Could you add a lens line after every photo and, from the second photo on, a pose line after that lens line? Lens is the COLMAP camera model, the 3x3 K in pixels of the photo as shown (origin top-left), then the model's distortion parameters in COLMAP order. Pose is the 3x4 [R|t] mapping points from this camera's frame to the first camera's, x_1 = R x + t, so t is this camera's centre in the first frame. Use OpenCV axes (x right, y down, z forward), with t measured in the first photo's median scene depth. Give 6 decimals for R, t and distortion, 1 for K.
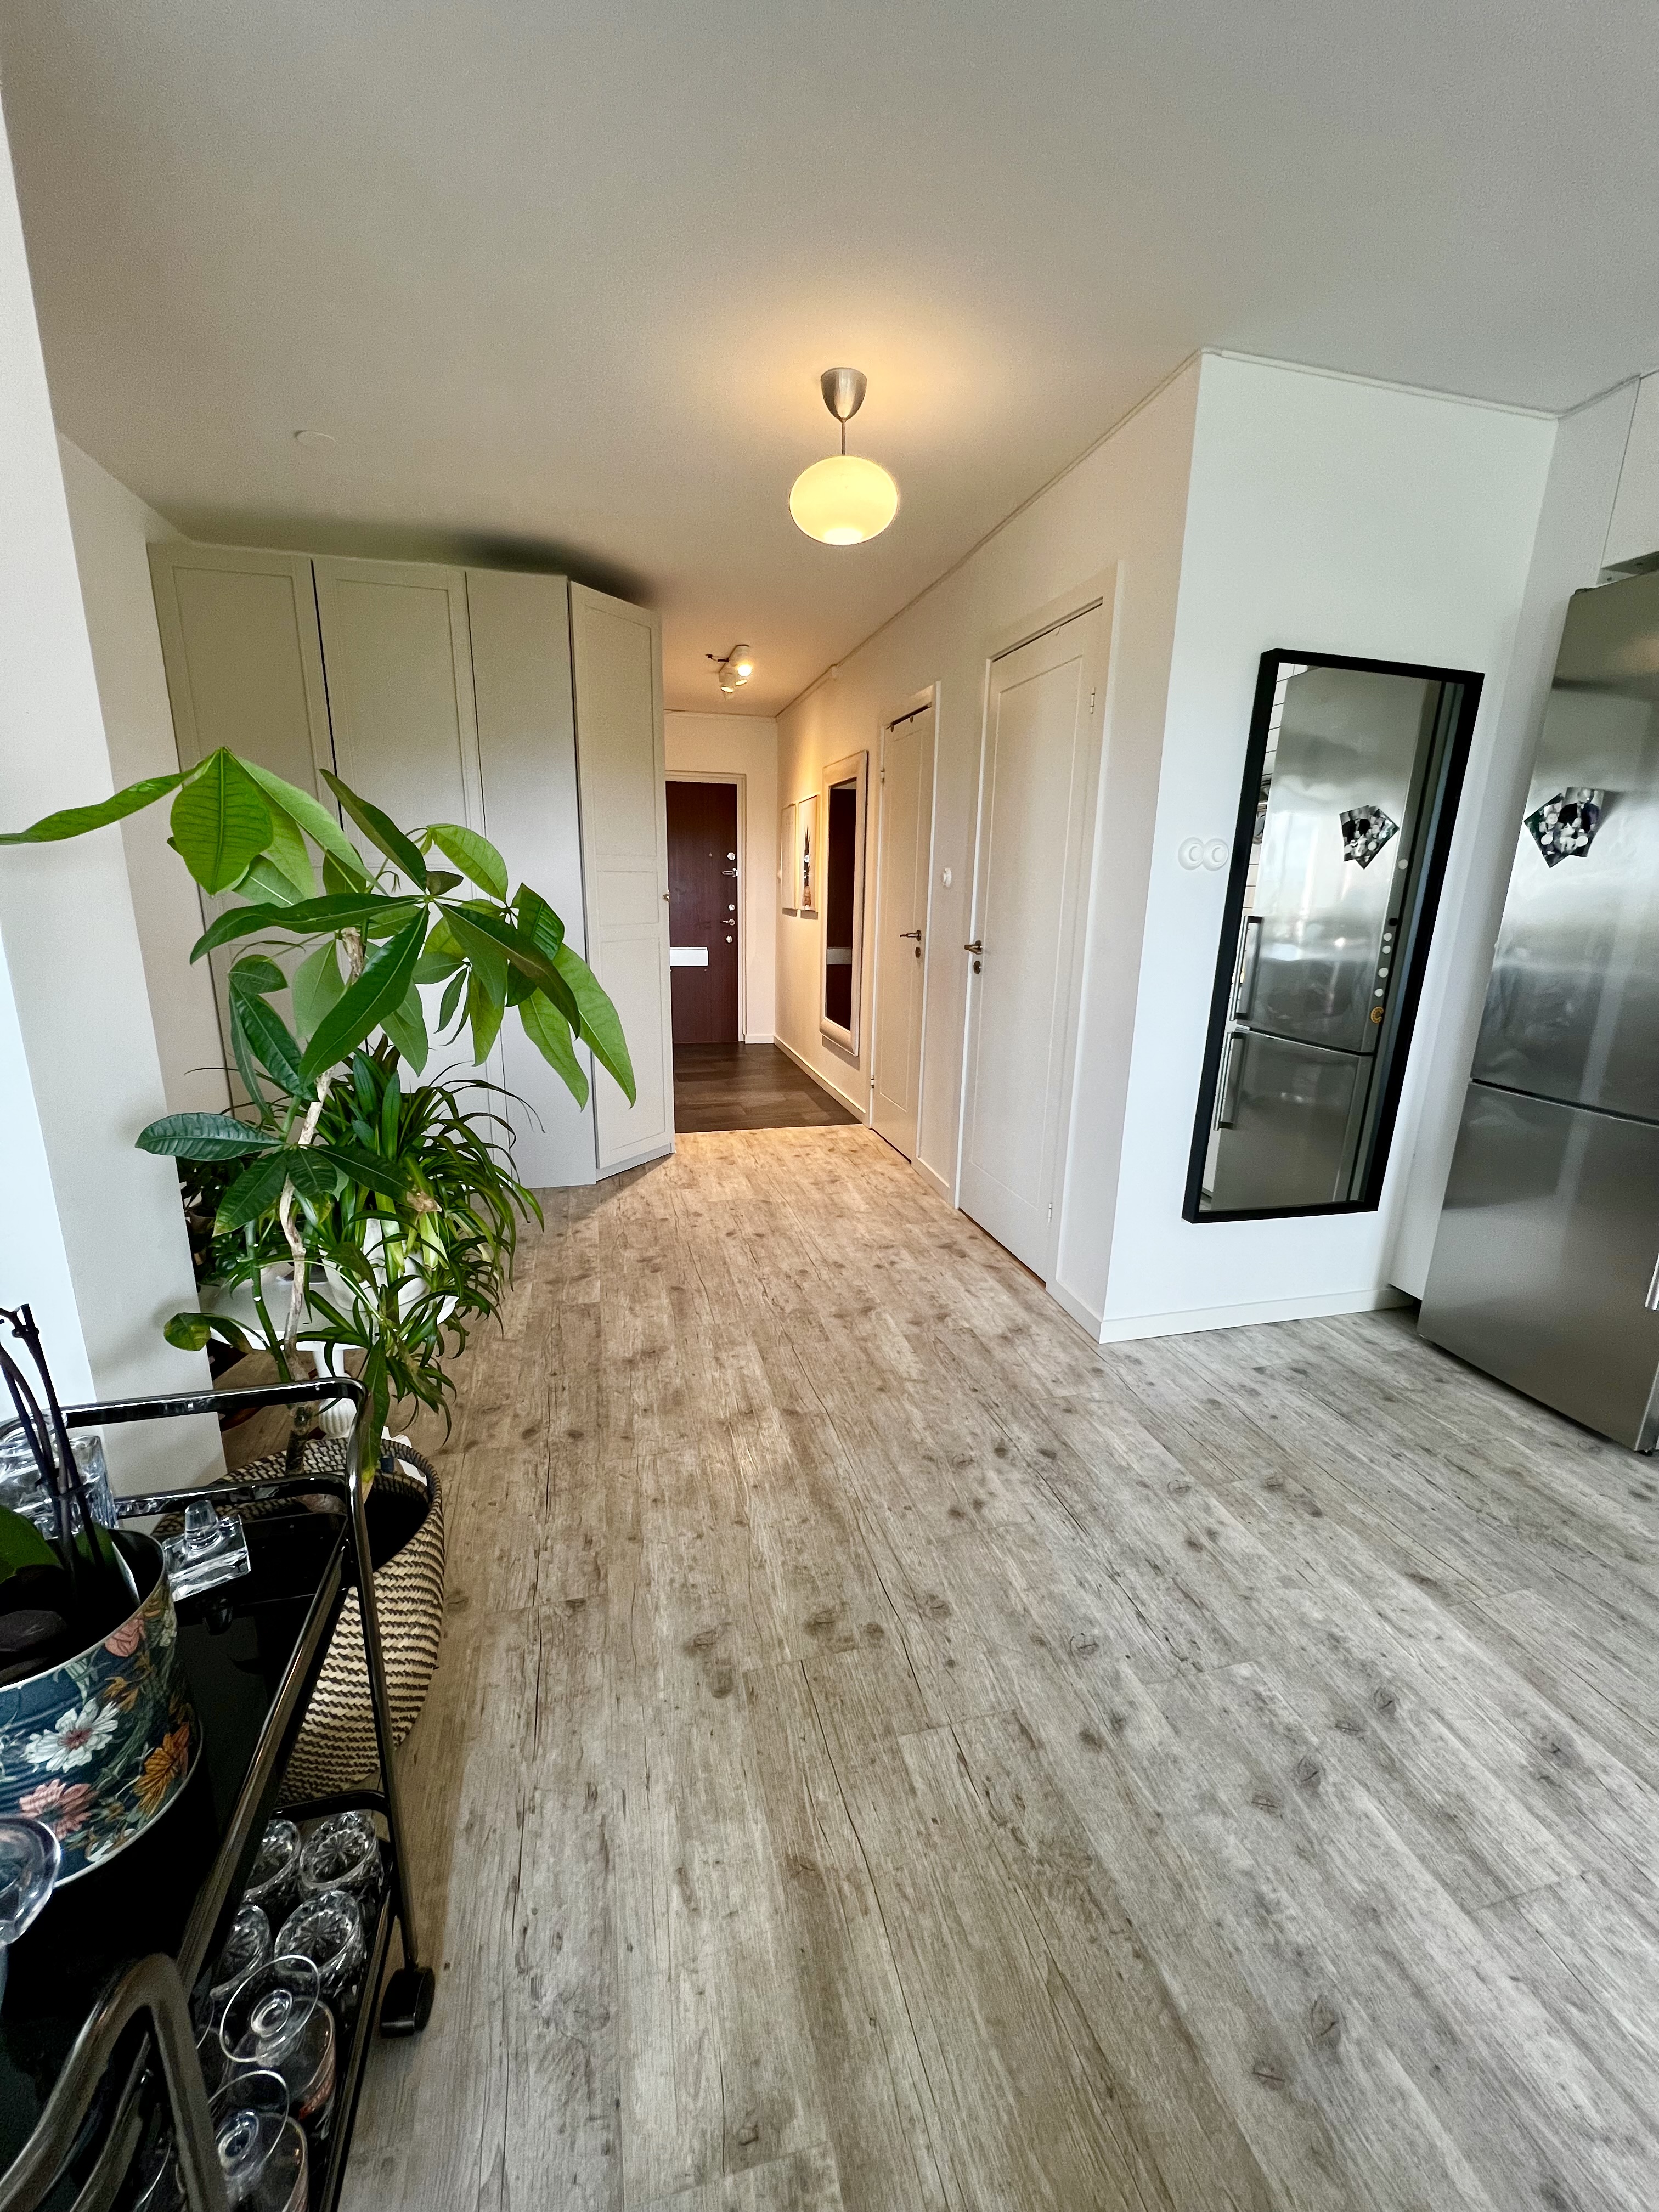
lens RADIAL K [[882.2, 0, 823.4], [0, 882.2, 1101.2], [0, 0, 1]] dist [-0.001771, -0.000117]
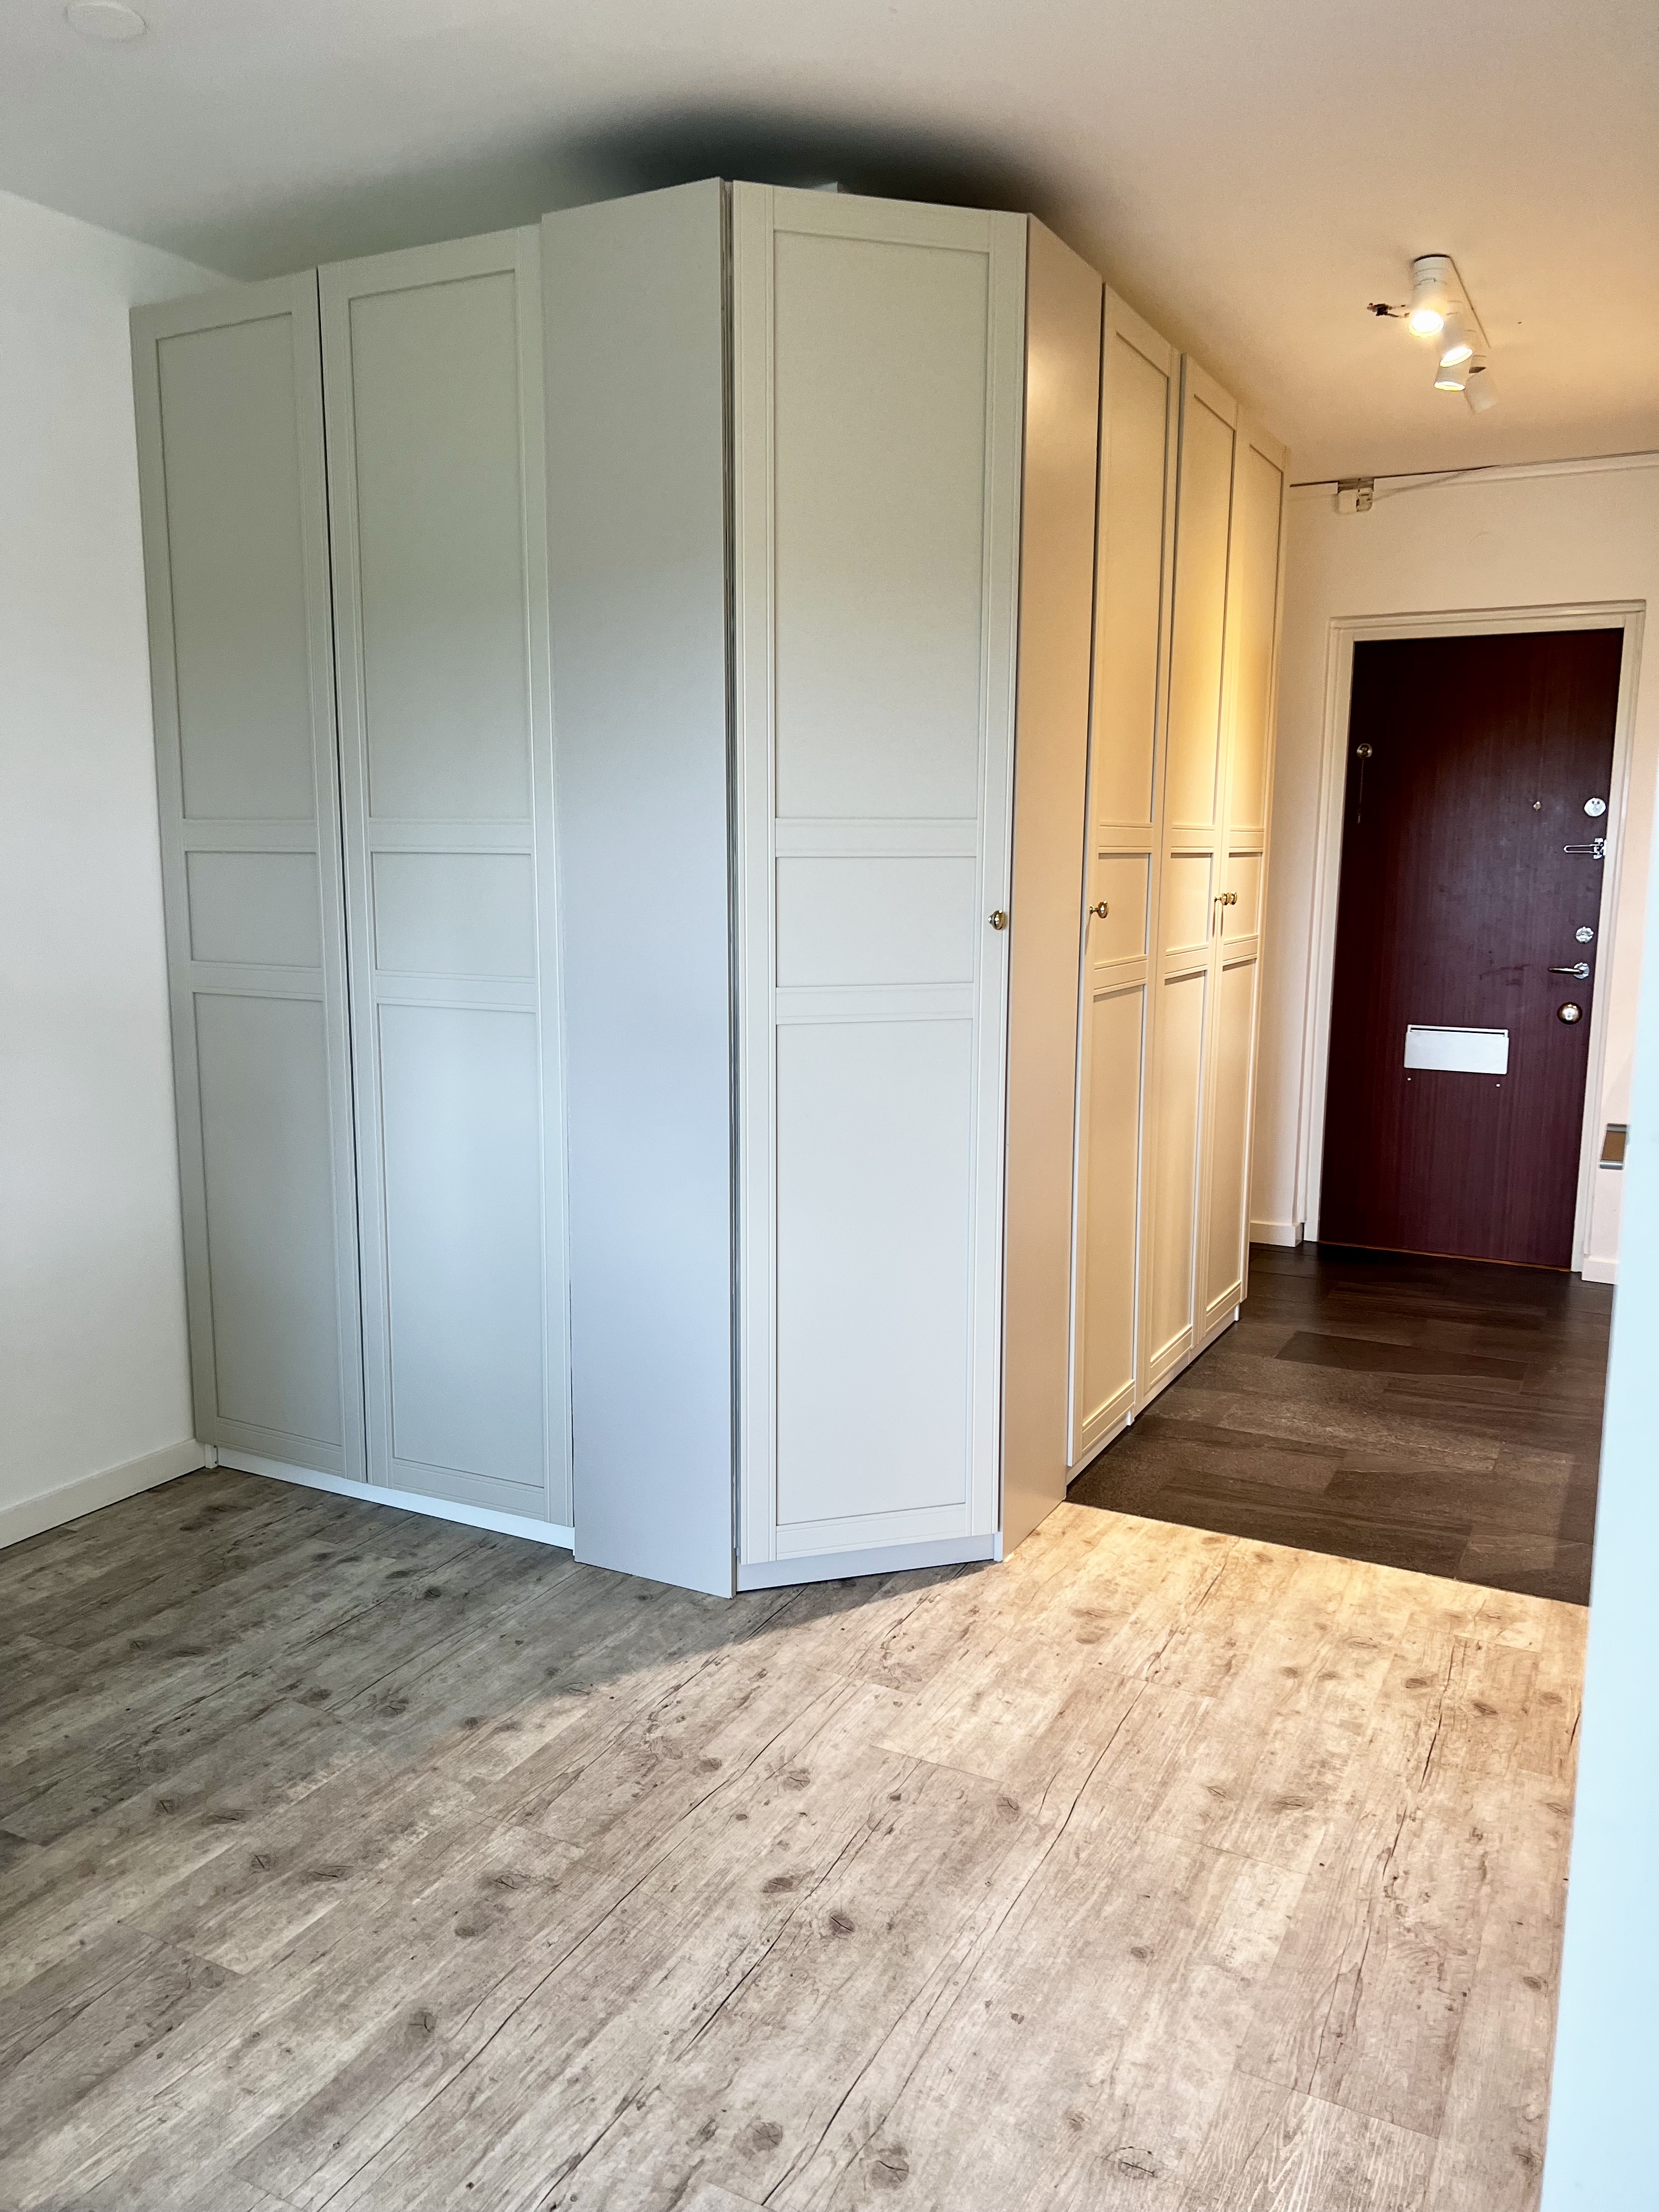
lens RADIAL K [[1659.7, 0, 829.9], [0, 1659.7, 1109.9], [0, 0, 1]] dist [0.015995, -0.004330]
pose [[0.741529, 0.095828, -0.664042, 0.274390], [-0.158785, 0.986695, -0.034923, -0.113694], [0.651861, 0.131336, 0.746879, 0.422669]]
